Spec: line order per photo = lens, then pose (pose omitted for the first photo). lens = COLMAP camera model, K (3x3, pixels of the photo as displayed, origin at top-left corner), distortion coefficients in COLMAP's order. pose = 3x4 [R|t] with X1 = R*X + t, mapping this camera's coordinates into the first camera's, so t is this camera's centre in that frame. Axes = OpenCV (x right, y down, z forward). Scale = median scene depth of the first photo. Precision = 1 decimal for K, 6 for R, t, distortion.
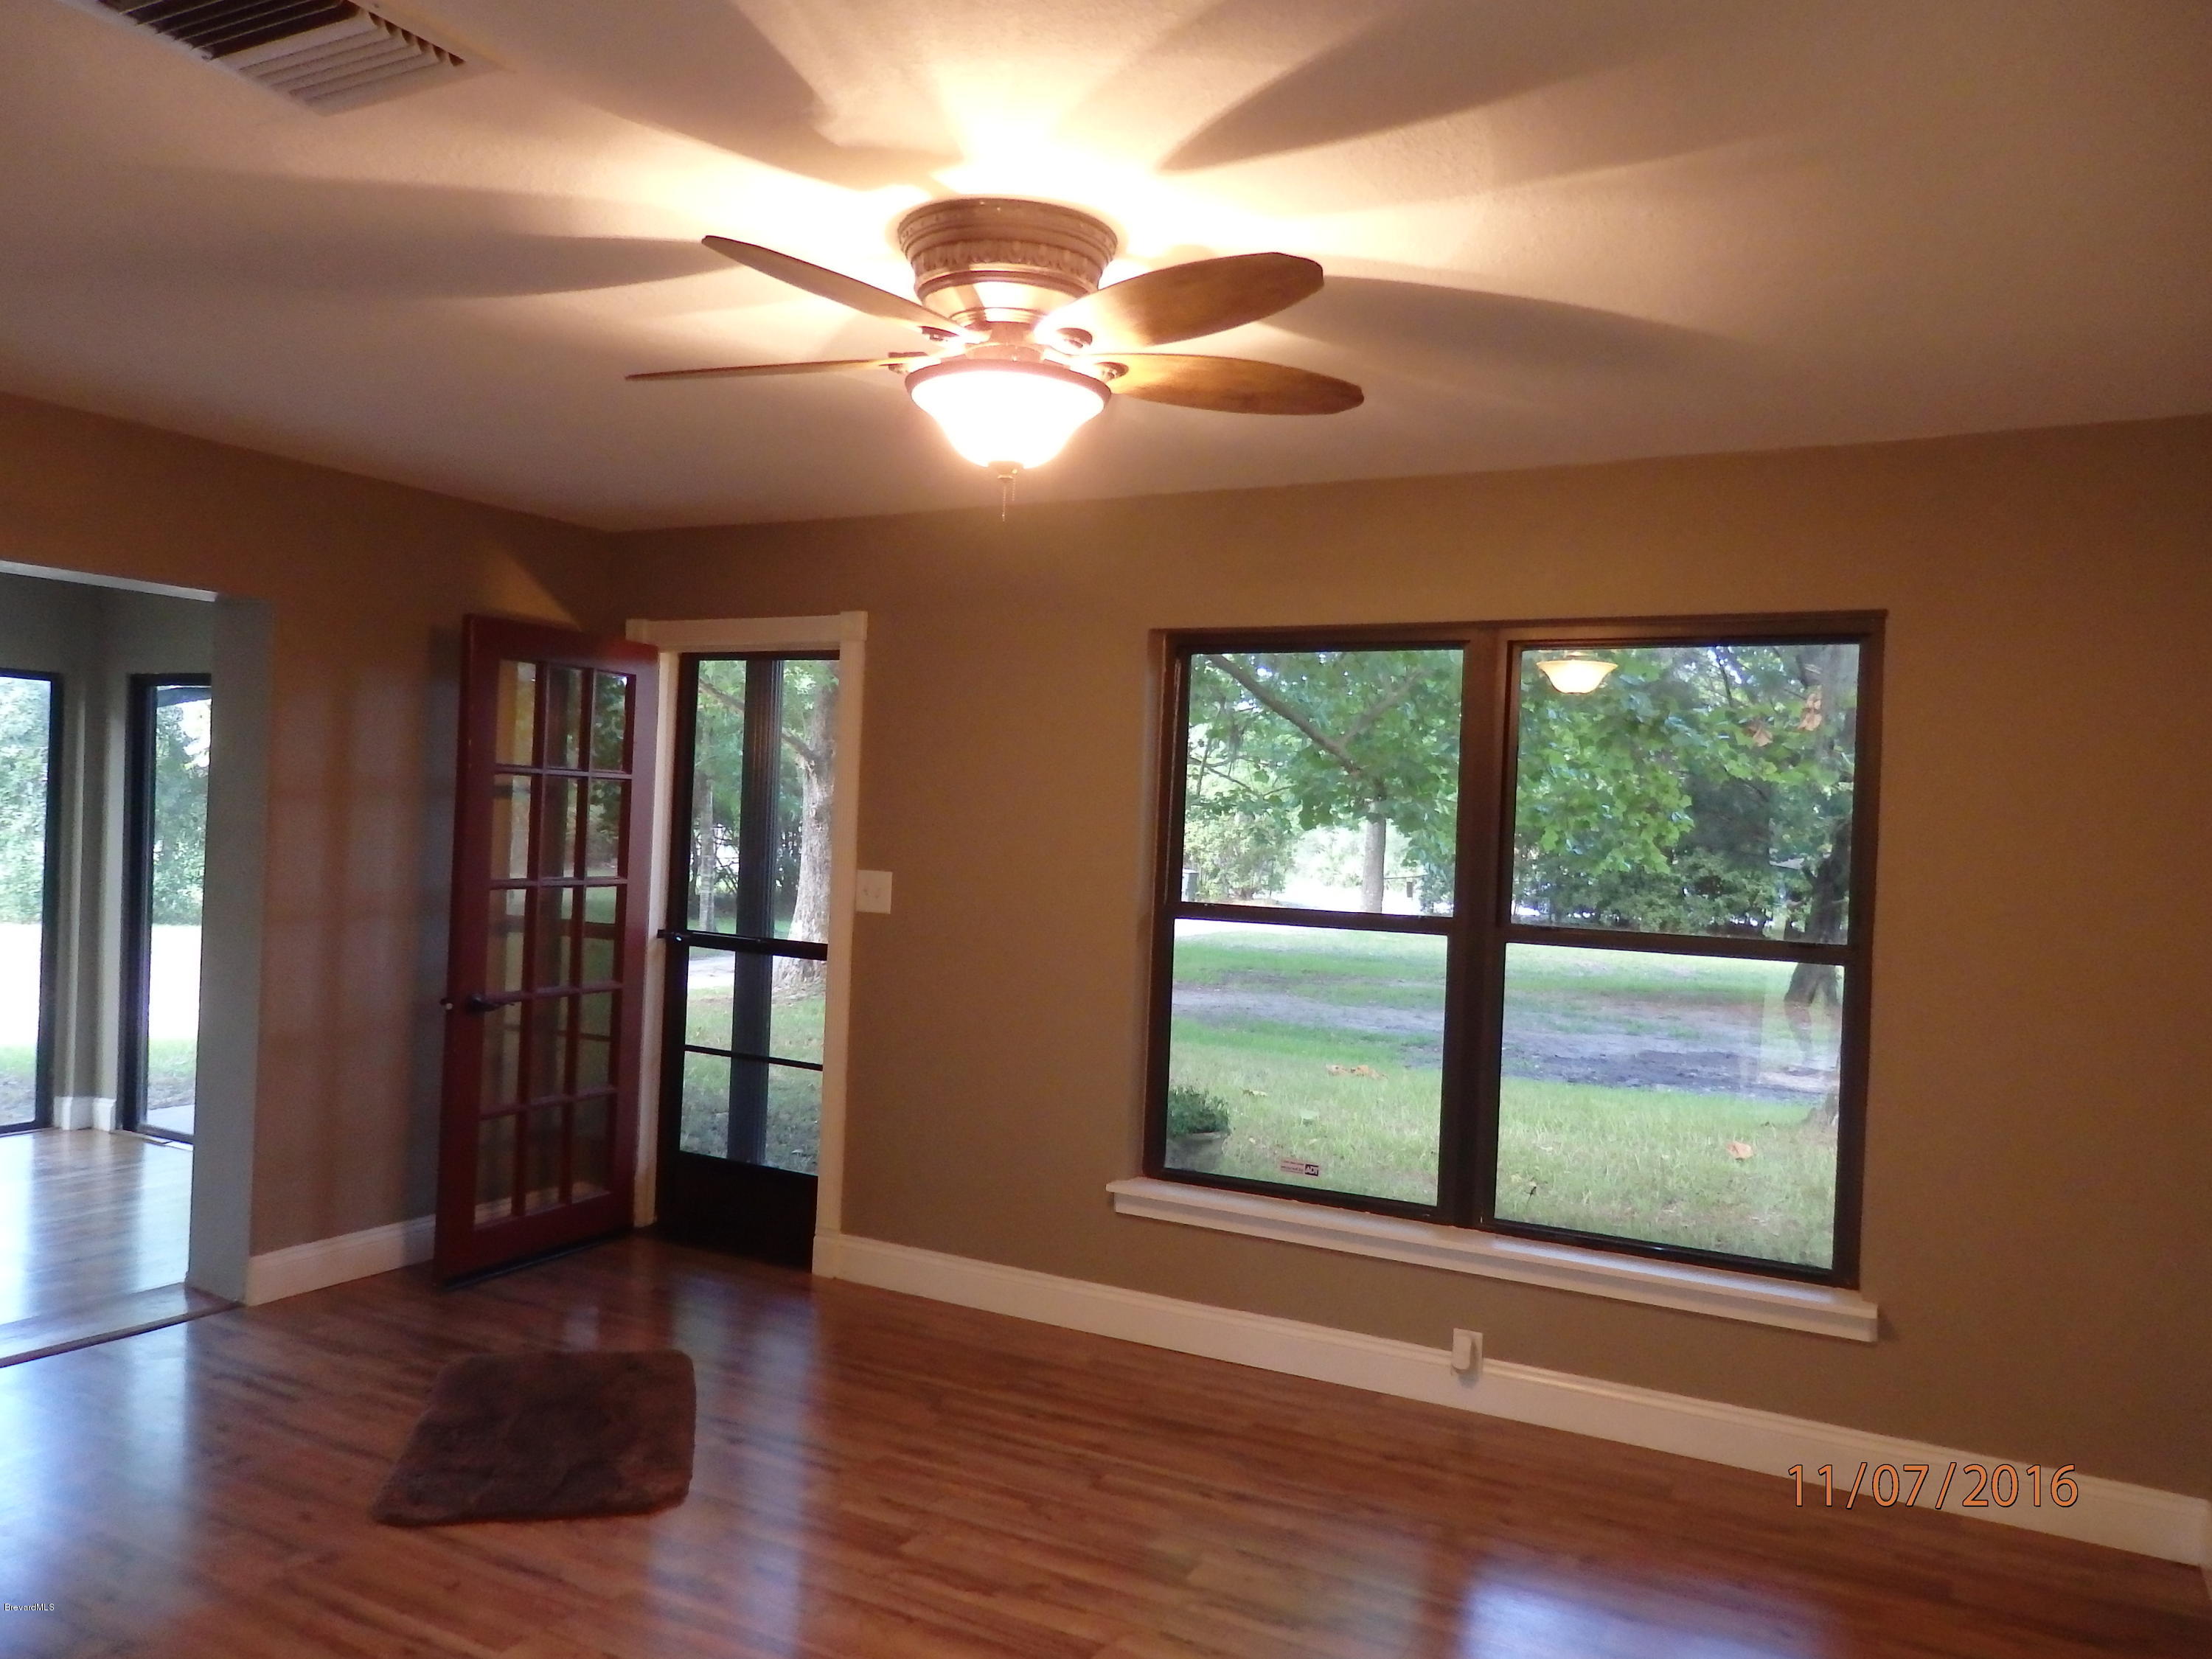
lens RADIAL K [[1603.6, 0, 1070.6], [0, 1603.6, 834.4], [0, 0, 1]] dist [-0.010941, 0.006570]
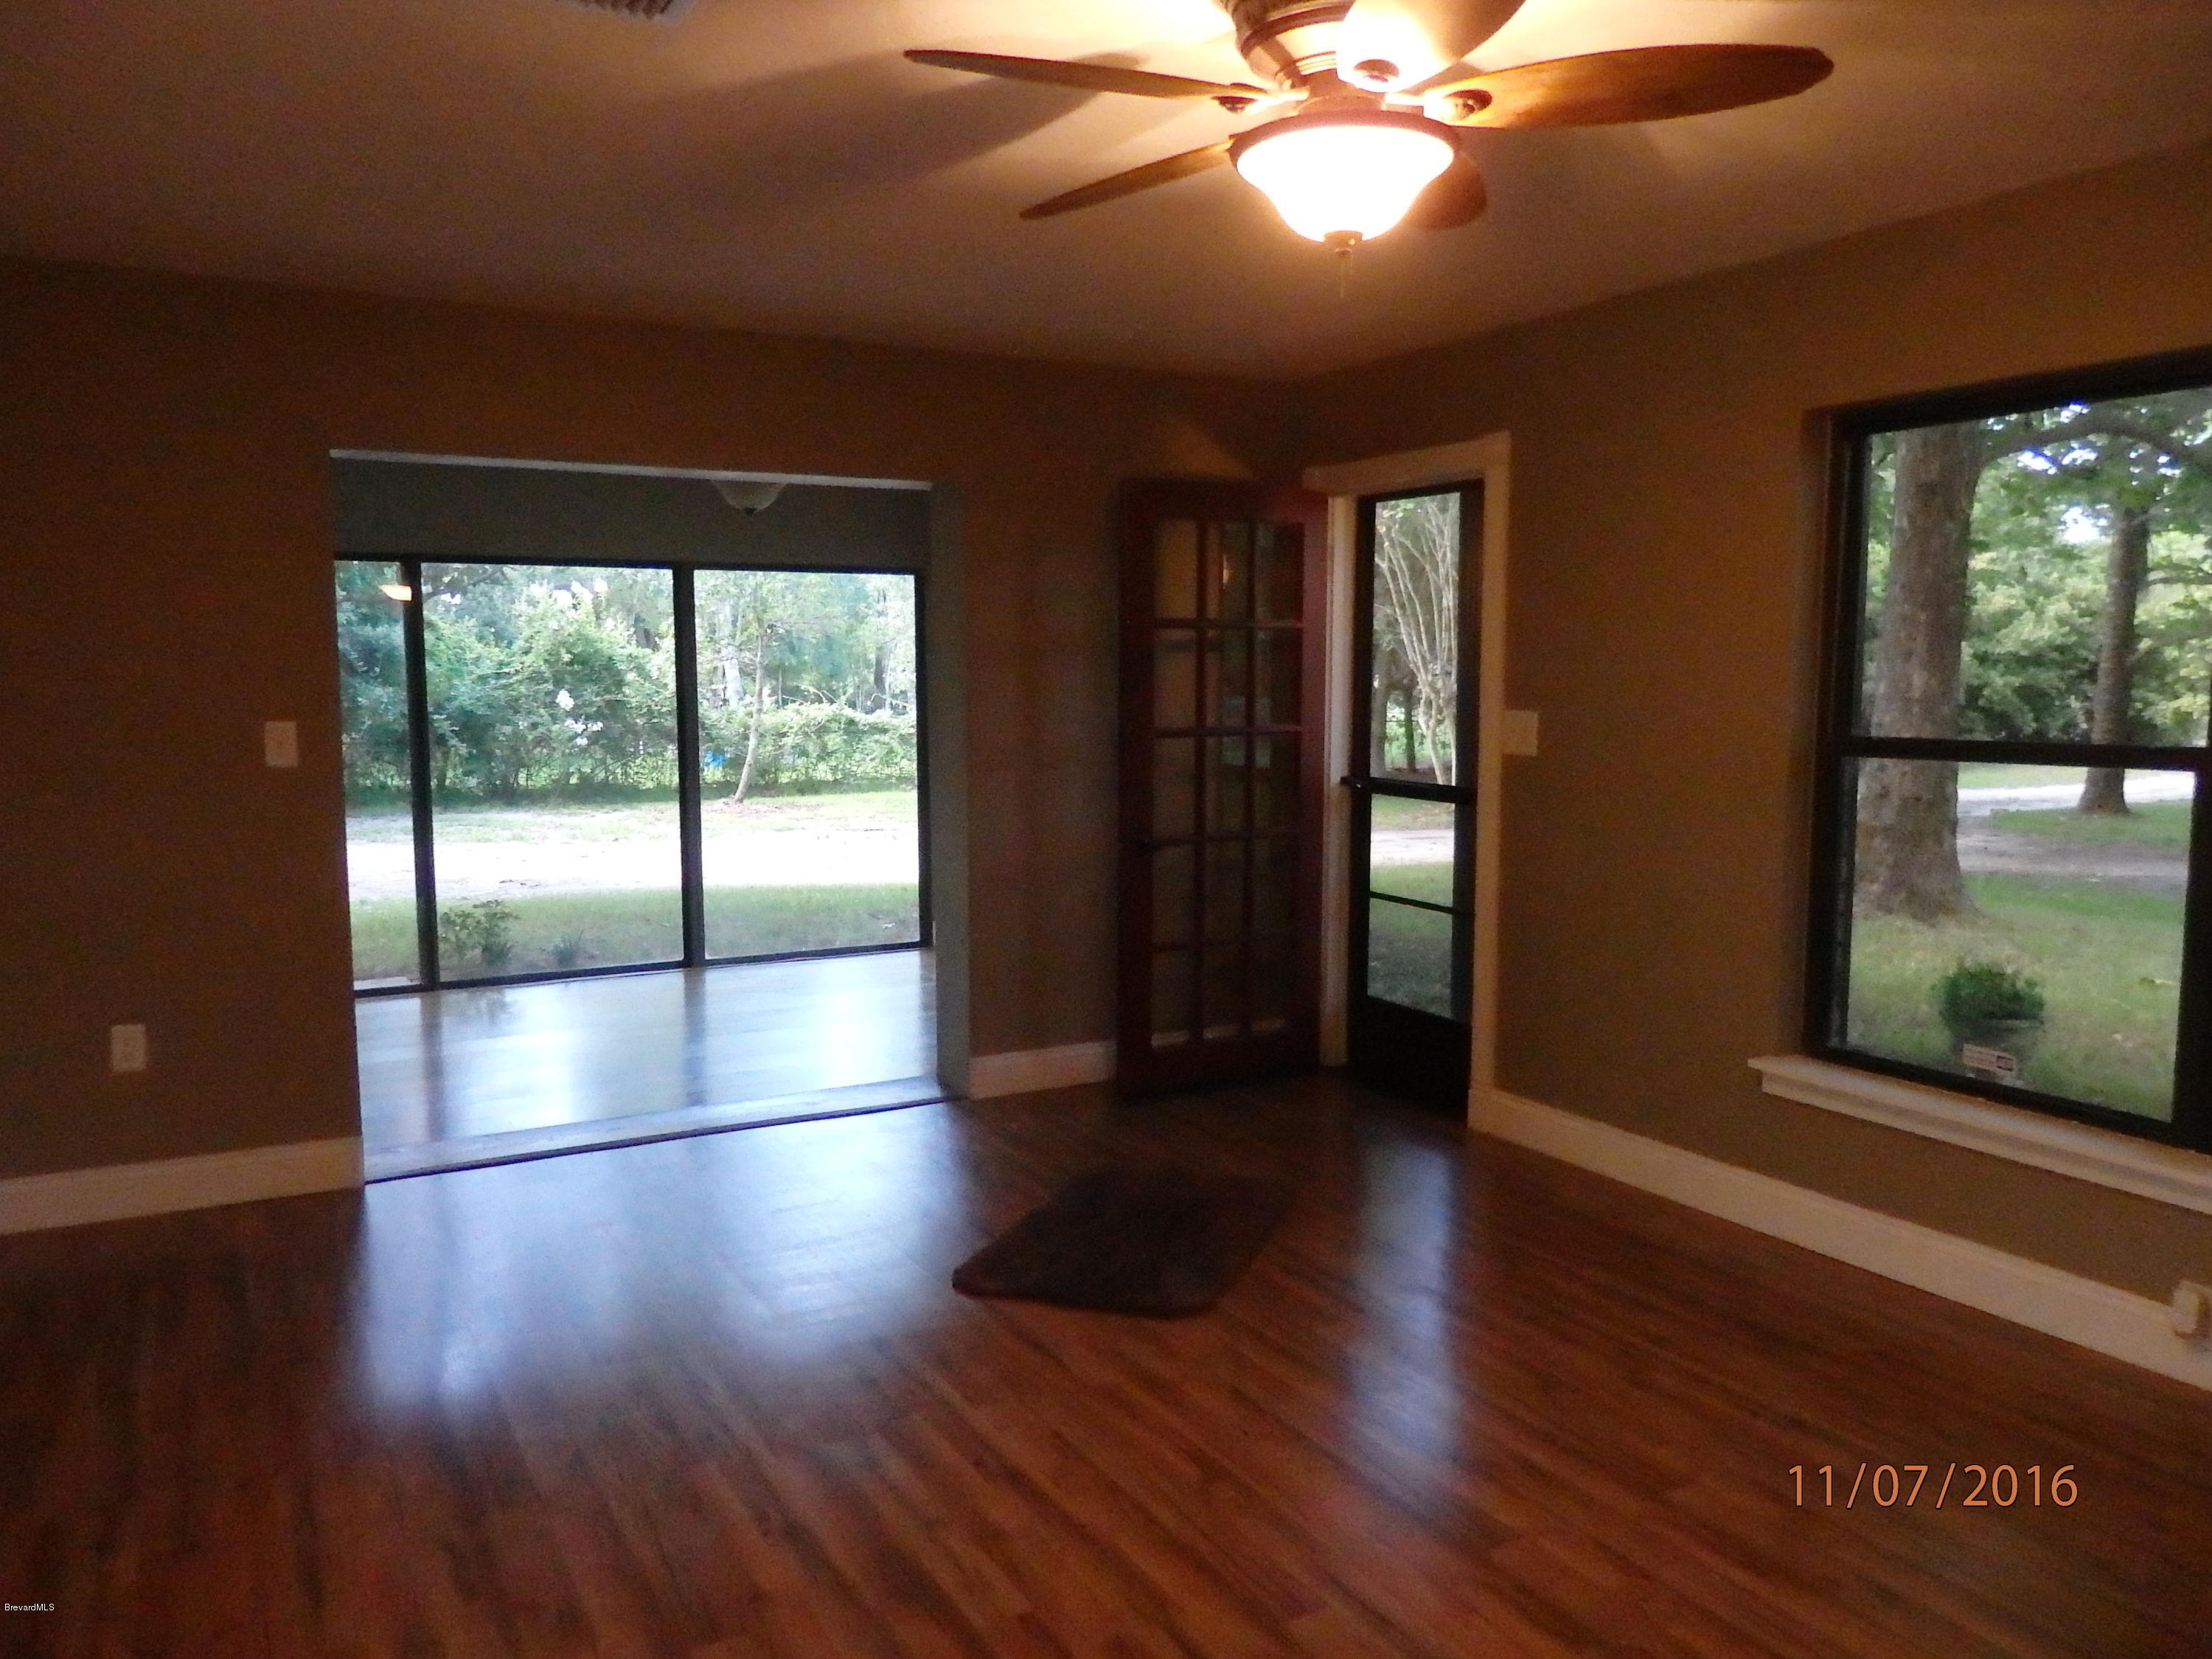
lens RADIAL K [[1603.6, 0, 1106.3], [0, 1603.6, 836.3], [0, 0, 1]] dist [-0.010941, 0.006570]
pose [[0.846360, 0.013617, -0.532437, 0.174820], [0.031959, 0.996573, 0.076289, 0.016948], [0.531651, -0.081584, 0.843025, 0.077199]]
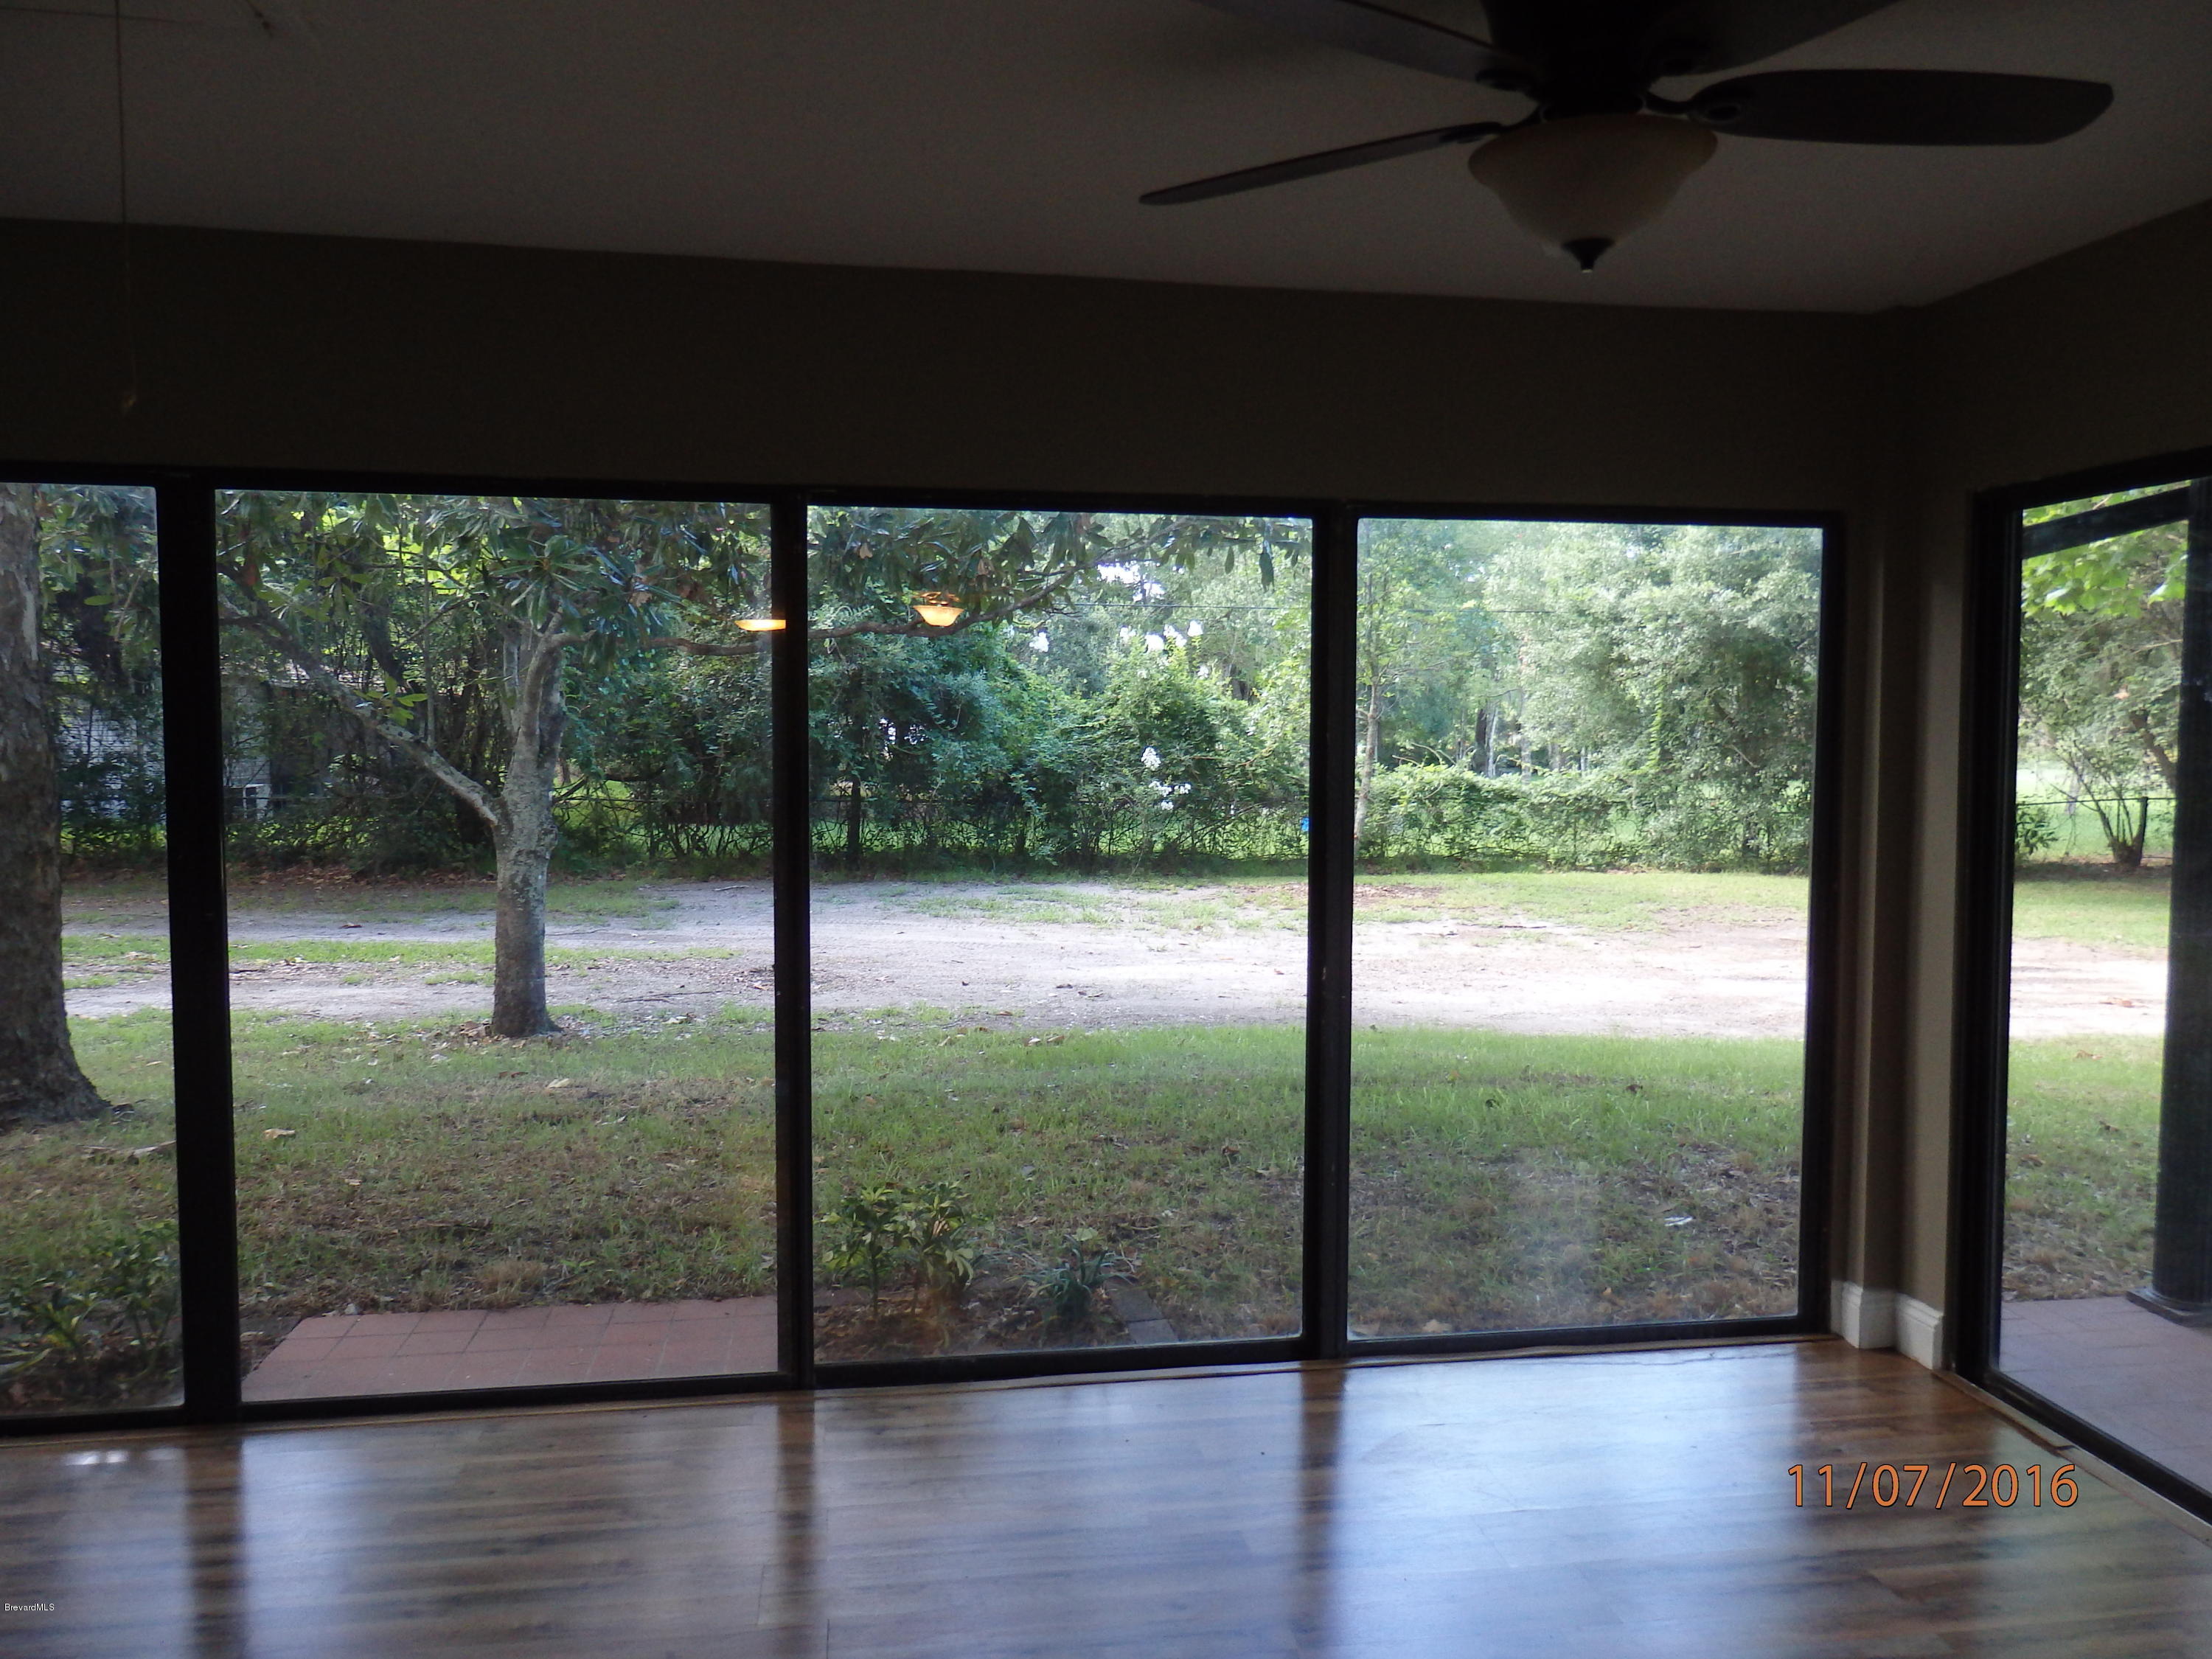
lens RADIAL K [[1603.6, 0, 1103.2], [0, 1603.6, 832.6], [0, 0, 1]] dist [-0.010941, 0.006570]
pose [[0.602987, 0.017018, -0.797569, -0.508231], [0.013671, 0.999405, 0.031660, -0.017366], [0.797634, -0.029994, 0.602396, 0.683699]]
